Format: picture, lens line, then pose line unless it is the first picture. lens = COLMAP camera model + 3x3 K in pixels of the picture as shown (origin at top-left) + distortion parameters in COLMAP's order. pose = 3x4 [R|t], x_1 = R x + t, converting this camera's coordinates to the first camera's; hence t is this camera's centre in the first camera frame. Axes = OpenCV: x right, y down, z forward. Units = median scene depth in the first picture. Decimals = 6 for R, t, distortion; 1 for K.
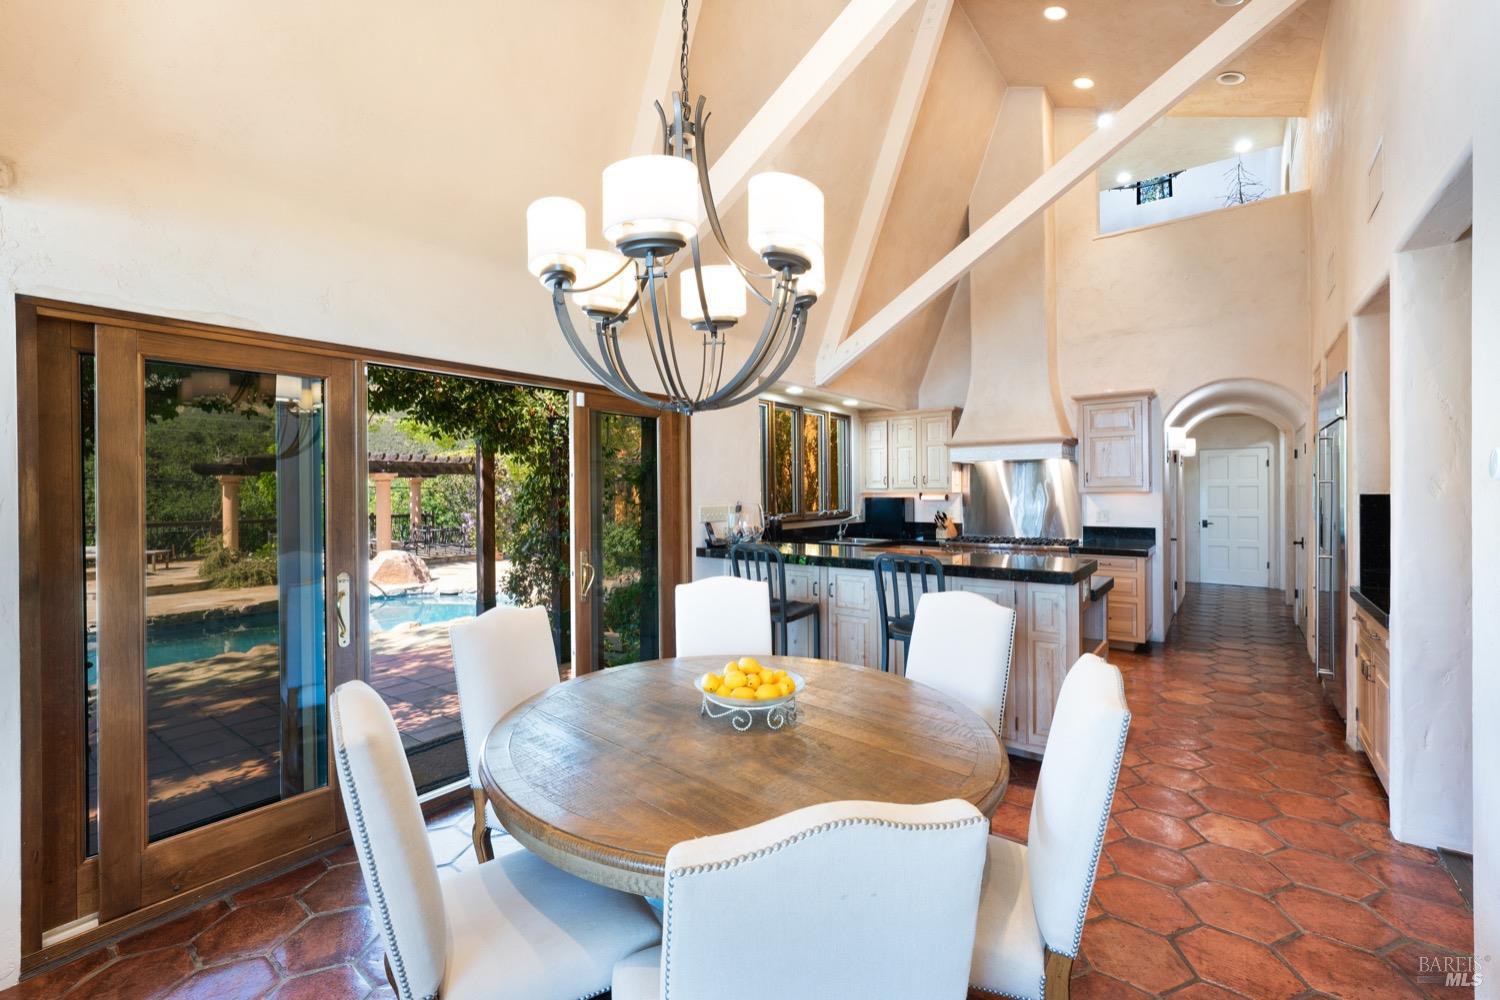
lens RADIAL K [[642.7, 0, 741.5], [0, 642.7, 489.4], [0, 0, 1]] dist [-0.009643, -0.000224]
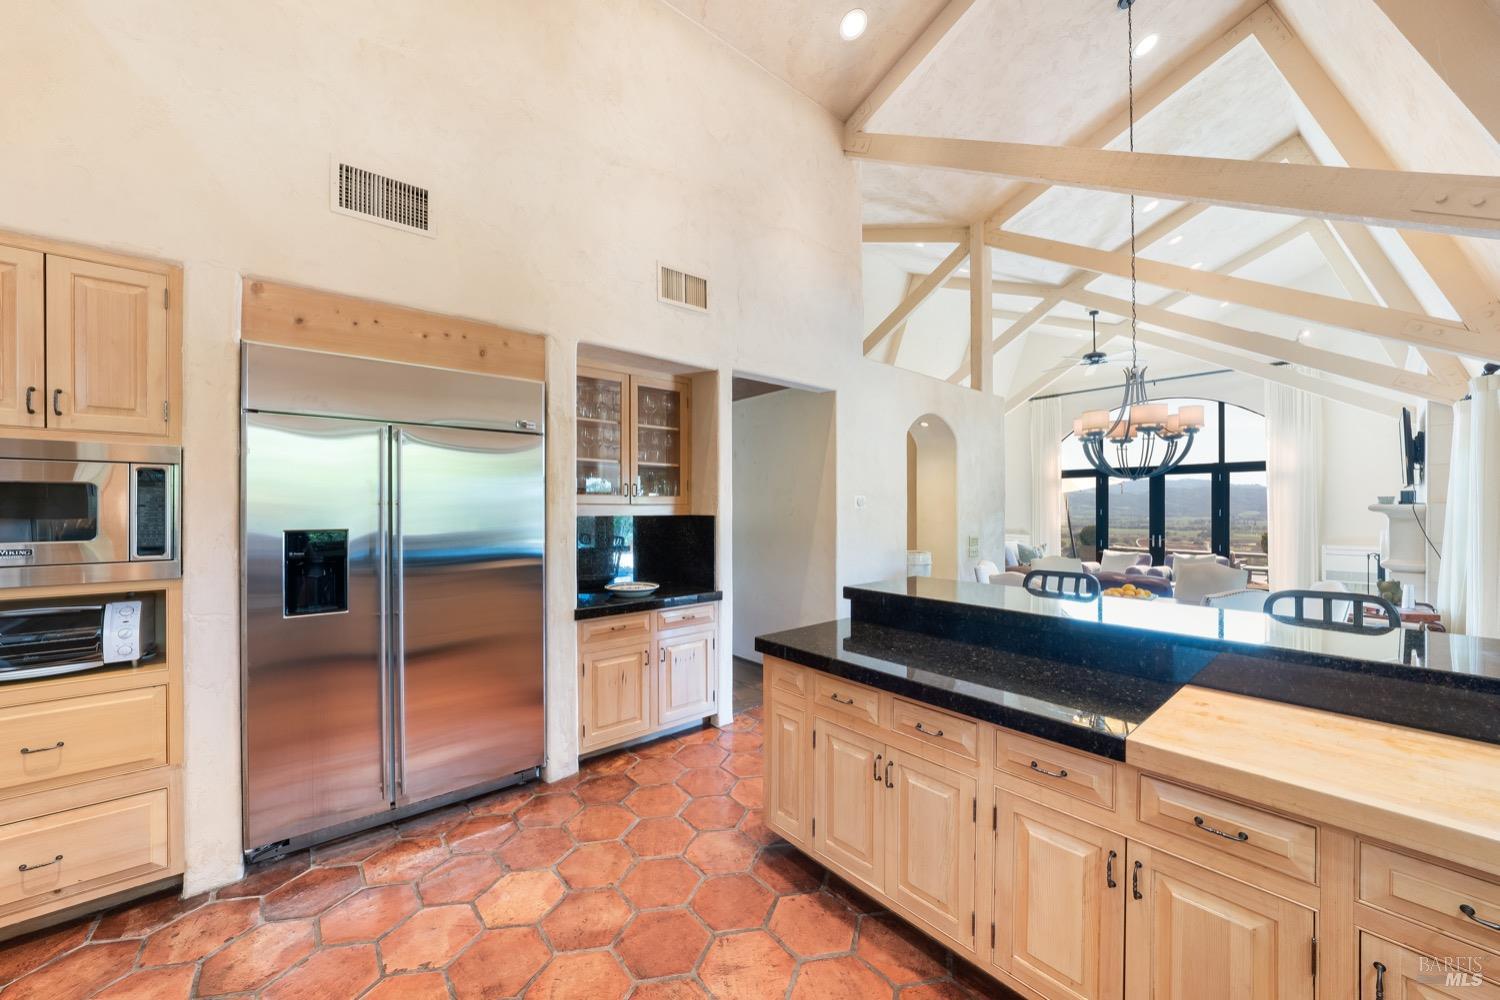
lens RADIAL K [[547.8, 0, 748.7], [0, 547.8, 505.8], [0, 0, 1]] dist [-0.023541, 0.006837]
pose [[-0.976112, 0.010803, 0.216997, 0.284593], [0.009835, 0.999936, -0.005539, -0.002428], [-0.217043, -0.003273, -0.976157, 0.998864]]
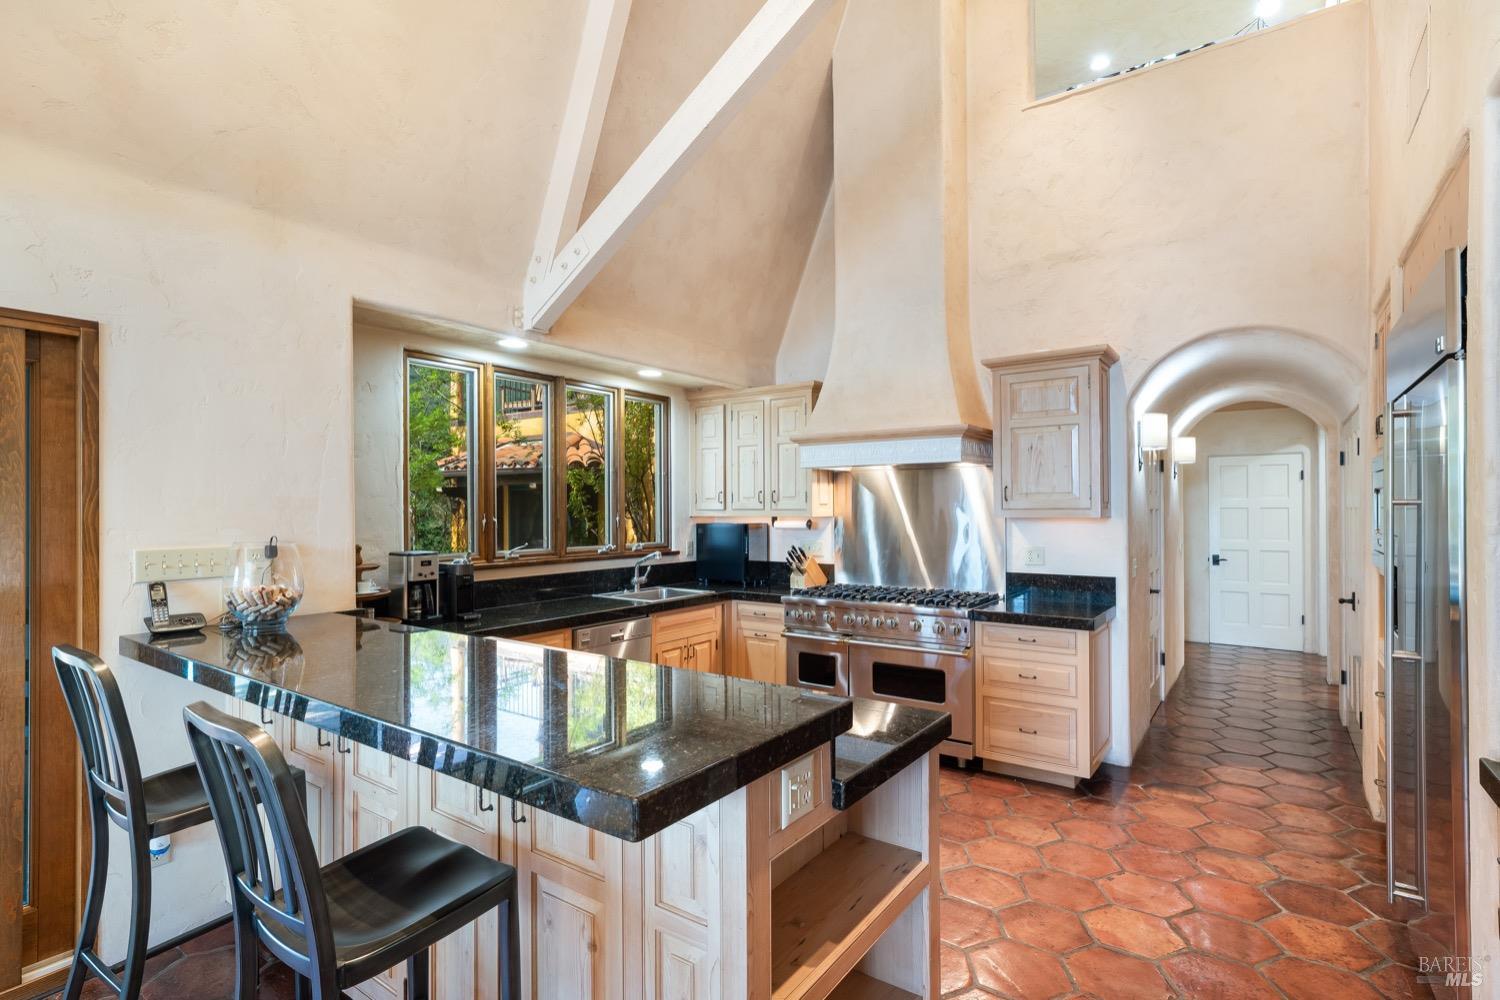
lens RADIAL K [[735.2, 0, 750.0], [0, 735.2, 500.0], [0, 0, 1]] dist [0.000639, 0.000166]
pose [[0.999201, 0.004998, 0.039648, 0.262053], [-0.004637, 0.999947, -0.009188, -0.005091], [-0.039692, 0.008997, 0.999171, 0.304720]]
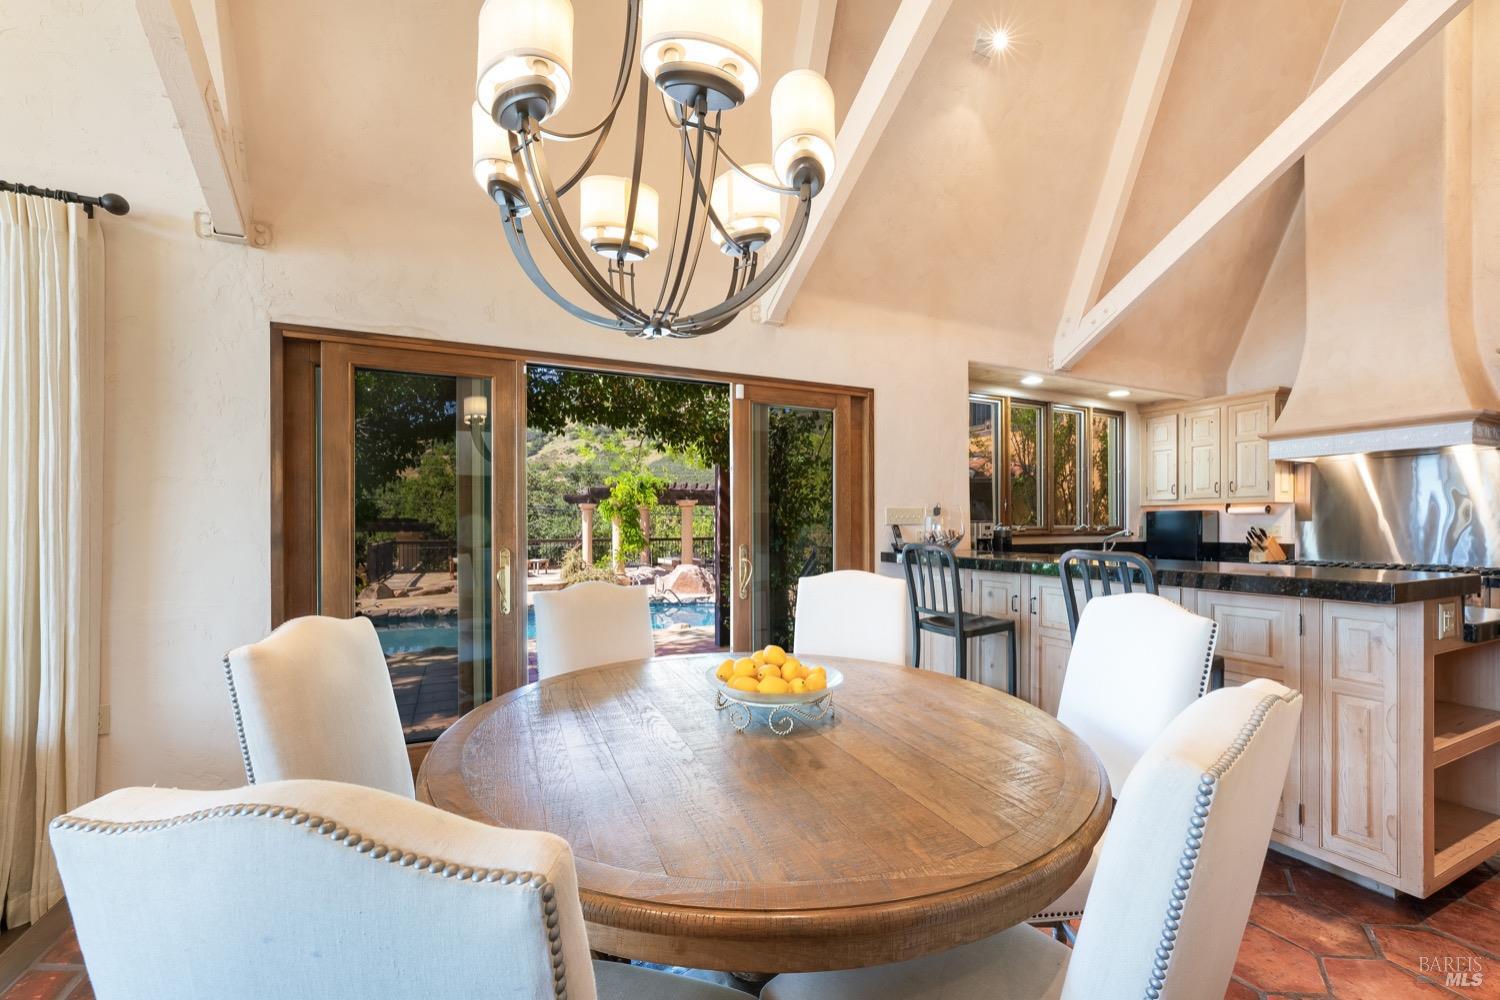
lens RADIAL K [[614.9, 0, 745.6], [0, 614.9, 526.5], [0, 0, 1]] dist [-0.018343, 0.005548]
pose [[0.893382, 0.006941, -0.449244, 0.104258], [-0.004146, 0.999965, 0.007205, 0.034382], [0.449279, -0.004574, 0.893380, 0.095396]]
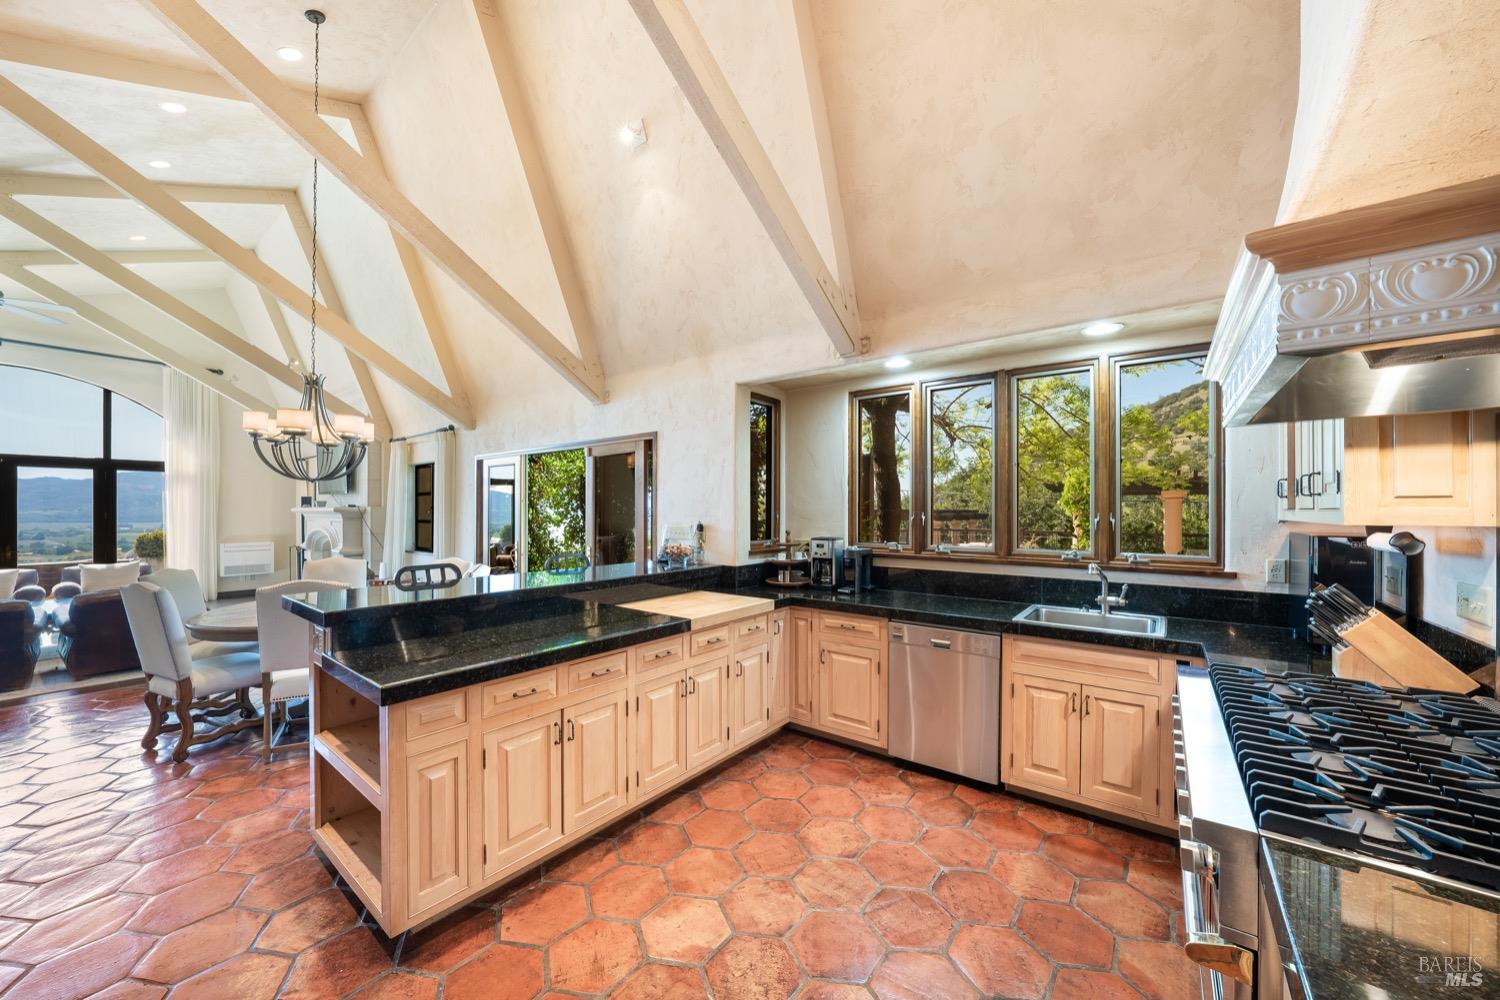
lens RADIAL K [[547.8, 0, 748.7], [0, 547.8, 505.8], [0, 0, 1]] dist [-0.023541, 0.006837]
pose [[-0.006001, -0.000126, -0.999982, 0.631959], [-0.000874, 1.000000, -0.000121, -0.003629], [0.999982, 0.000874, -0.006001, 0.810983]]
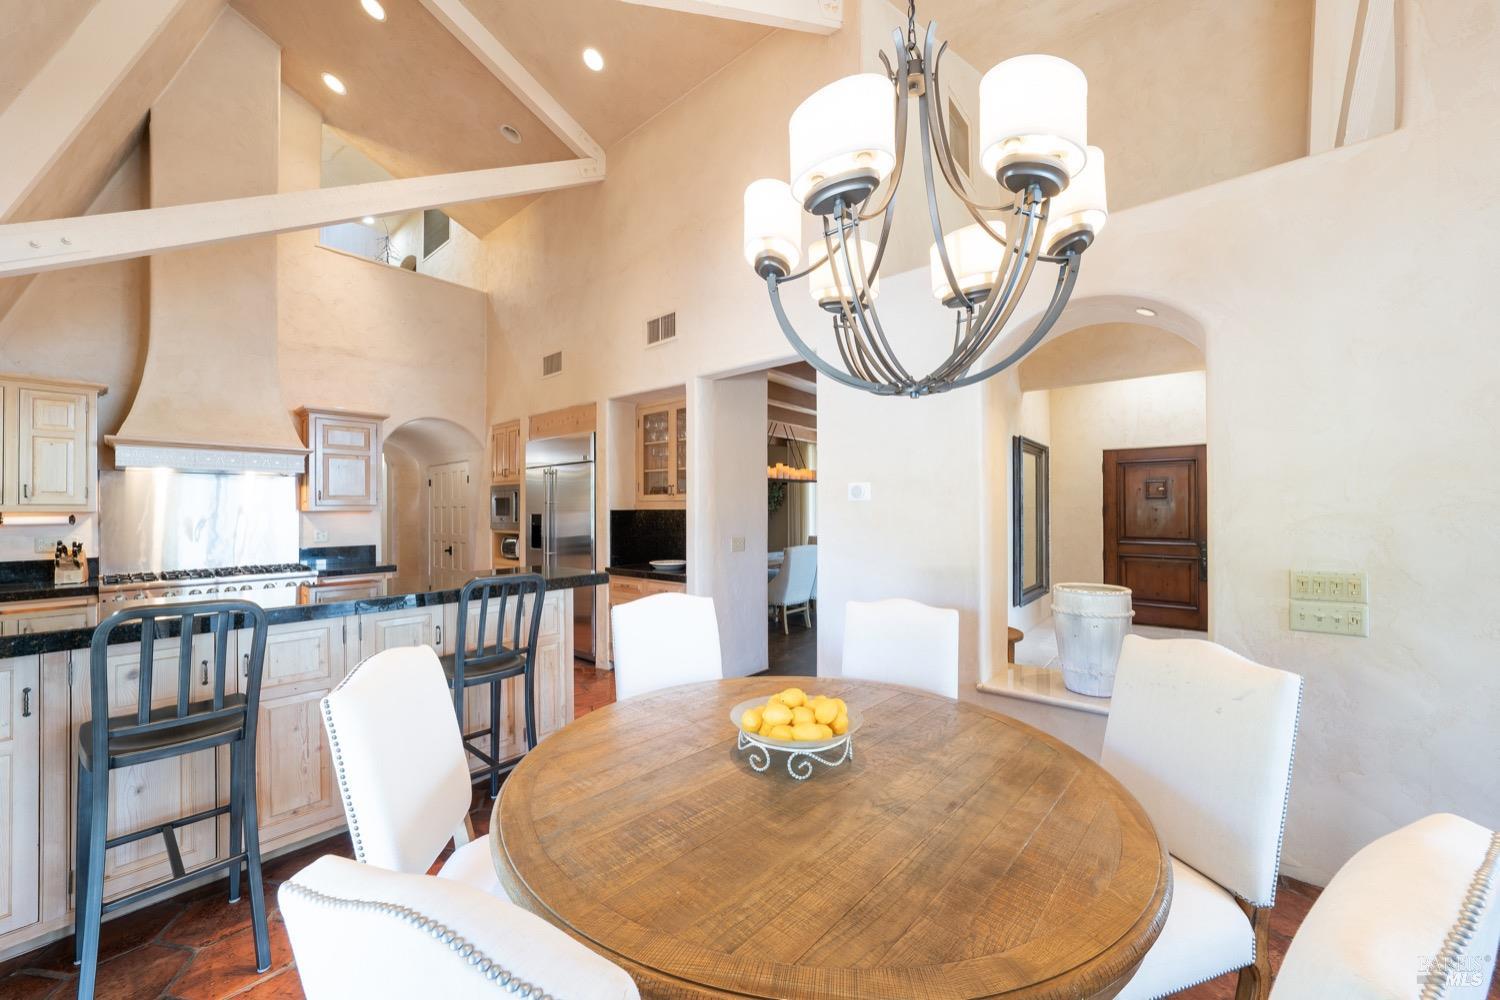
lens RADIAL K [[547.8, 0, 748.7], [0, 547.8, 505.8], [0, 0, 1]] dist [-0.023541, 0.006837]
pose [[0.035324, 0.013408, 0.999286, -0.229776], [0.002381, 0.999906, -0.013501, 0.009086], [-0.999373, 0.002856, 0.035289, 0.330351]]
